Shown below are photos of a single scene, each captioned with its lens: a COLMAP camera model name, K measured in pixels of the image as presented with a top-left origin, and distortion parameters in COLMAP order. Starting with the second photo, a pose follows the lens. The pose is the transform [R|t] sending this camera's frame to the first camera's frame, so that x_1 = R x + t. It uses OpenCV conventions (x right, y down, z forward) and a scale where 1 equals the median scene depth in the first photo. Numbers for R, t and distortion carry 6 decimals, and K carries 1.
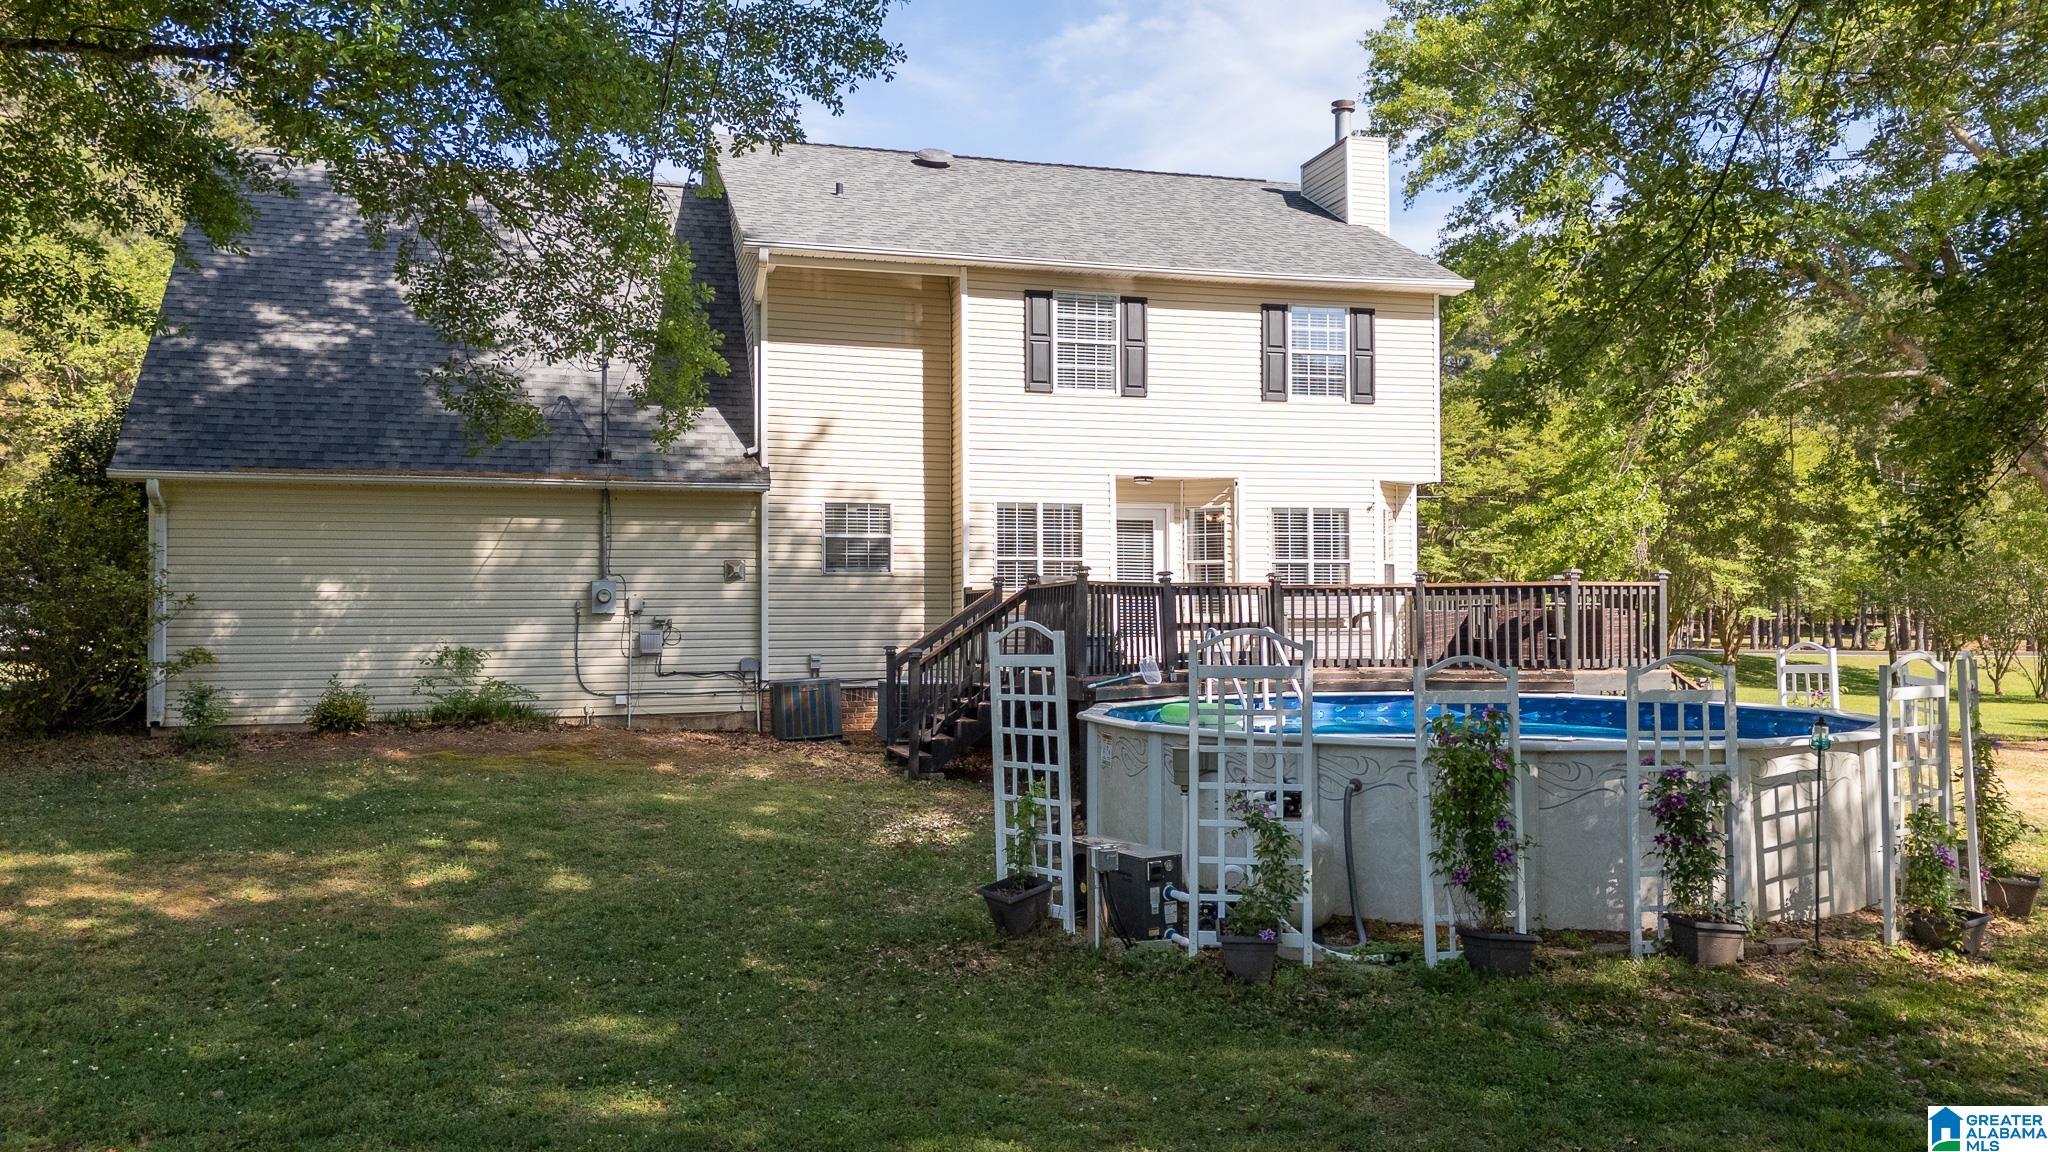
lens RADIAL K [[1557.6, 0, 1016.7], [0, 1557.6, 578.5], [0, 0, 1]] dist [0.078035, -0.067097]
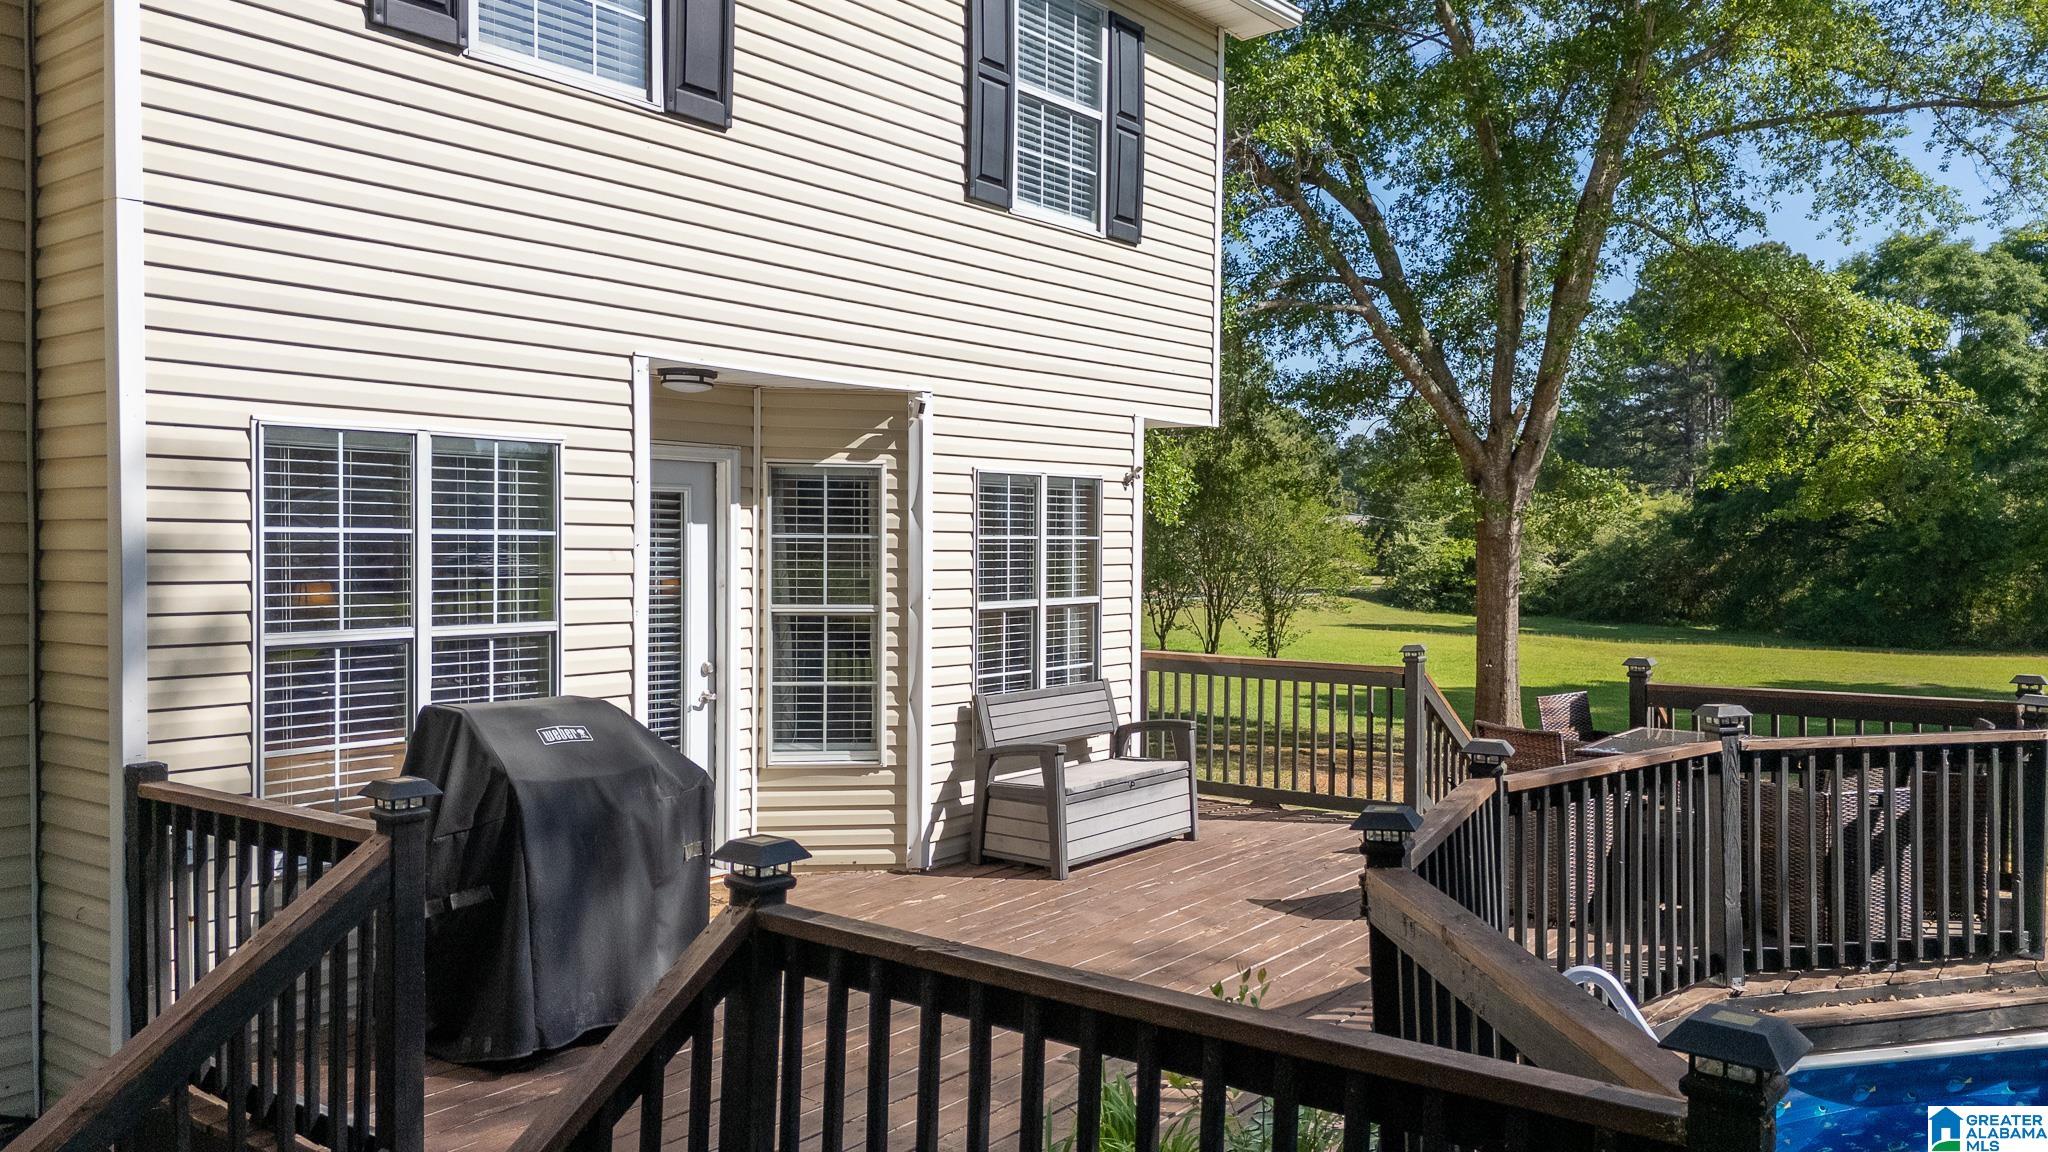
lens RADIAL K [[1557.6, 0, 1016.7], [0, 1557.6, 578.5], [0, 0, 1]] dist [0.078035, -0.067097]
pose [[0.818609, -0.001947, 0.574348, -0.061225], [-0.028370, 0.998637, 0.043821, -0.037742], [-0.573650, -0.052166, 0.817438, 0.698691]]
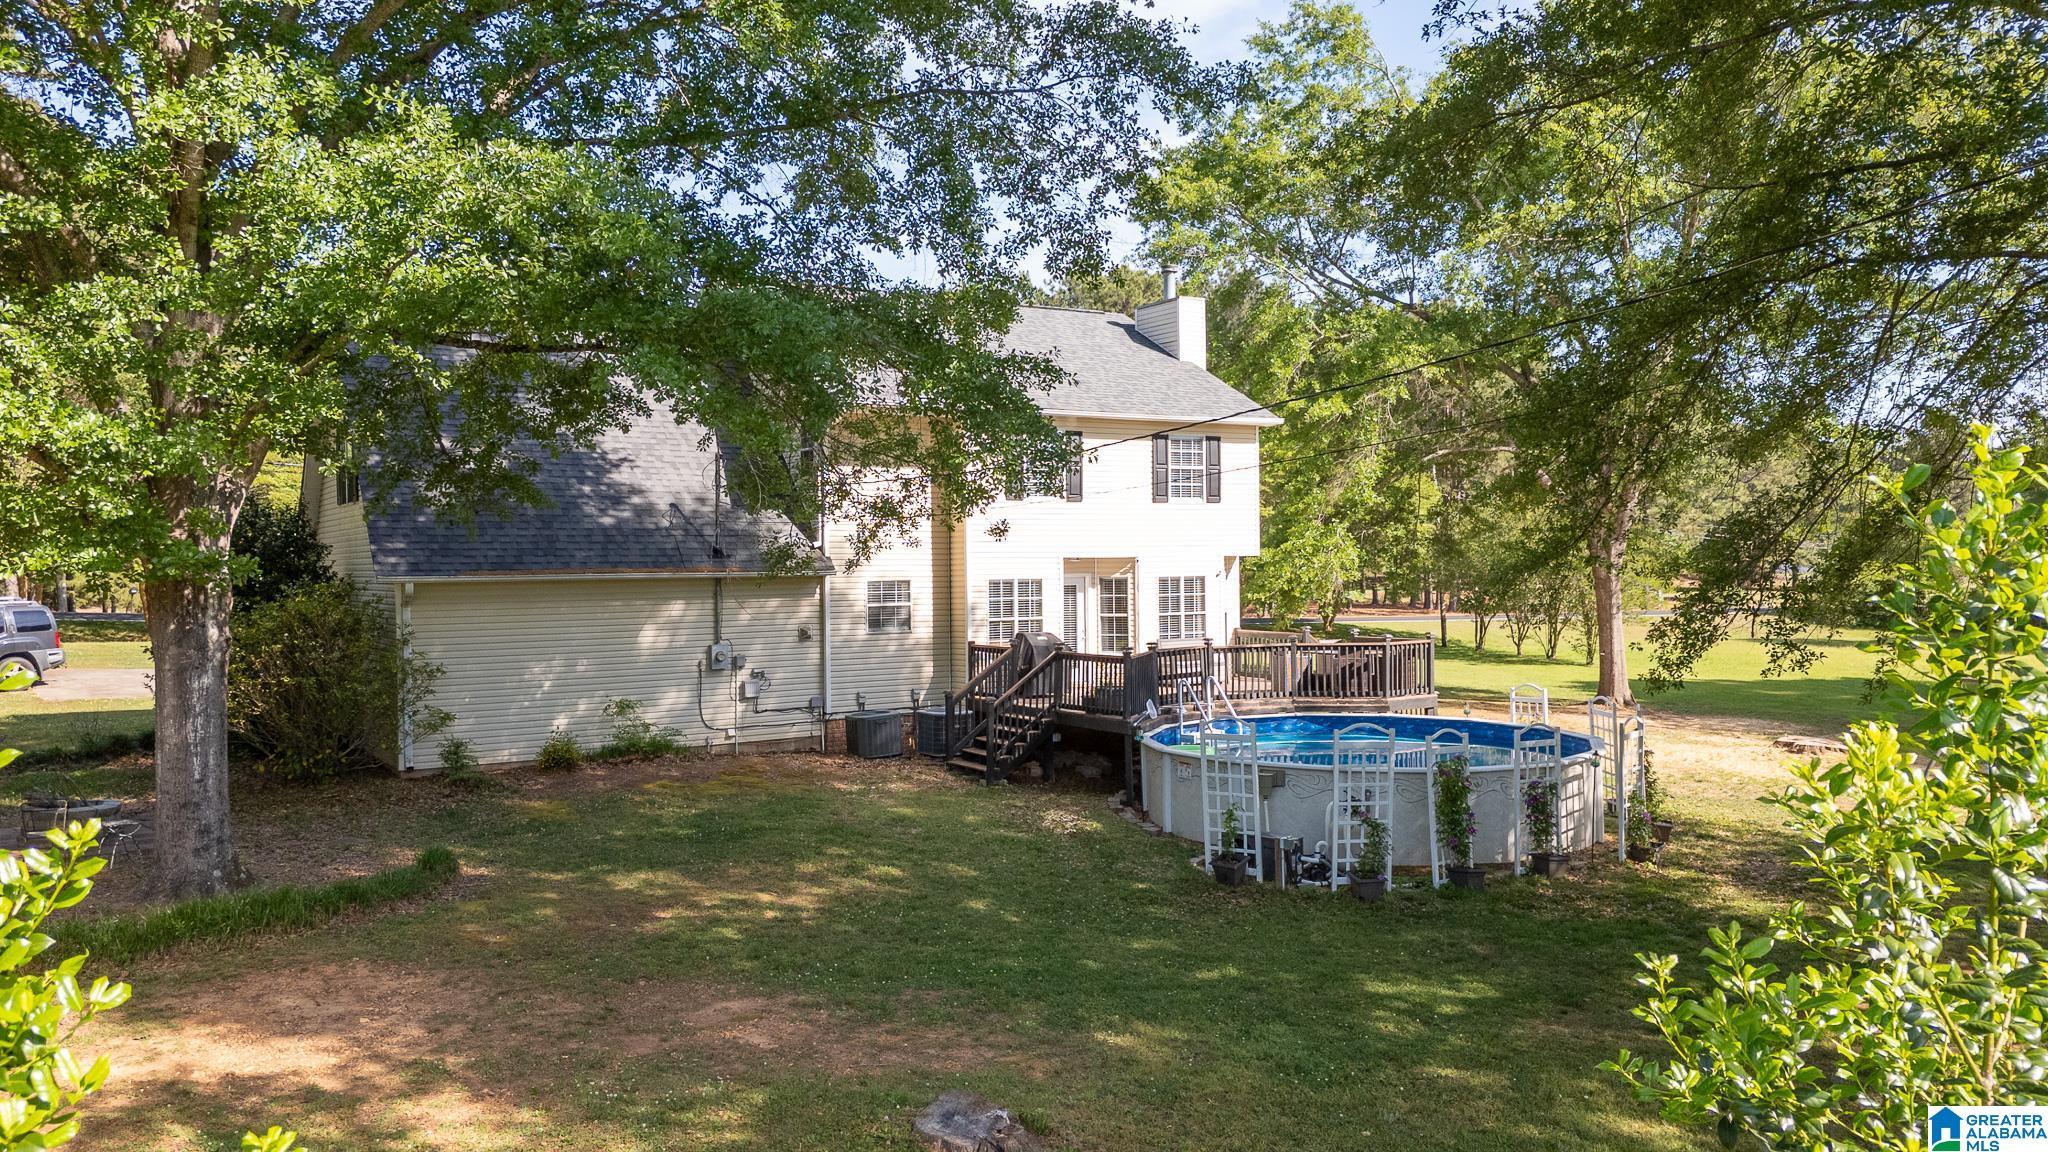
lens RADIAL K [[1494.9, 0, 1077.4], [0, 1494.9, 580.0], [0, 0, 1]] dist [0.072057, 0.000199]
pose [[0.956030, -0.007813, 0.293165, -0.325813], [-0.001965, 0.999452, 0.033046, -0.091887], [-0.293263, -0.032169, 0.955490, -0.304414]]
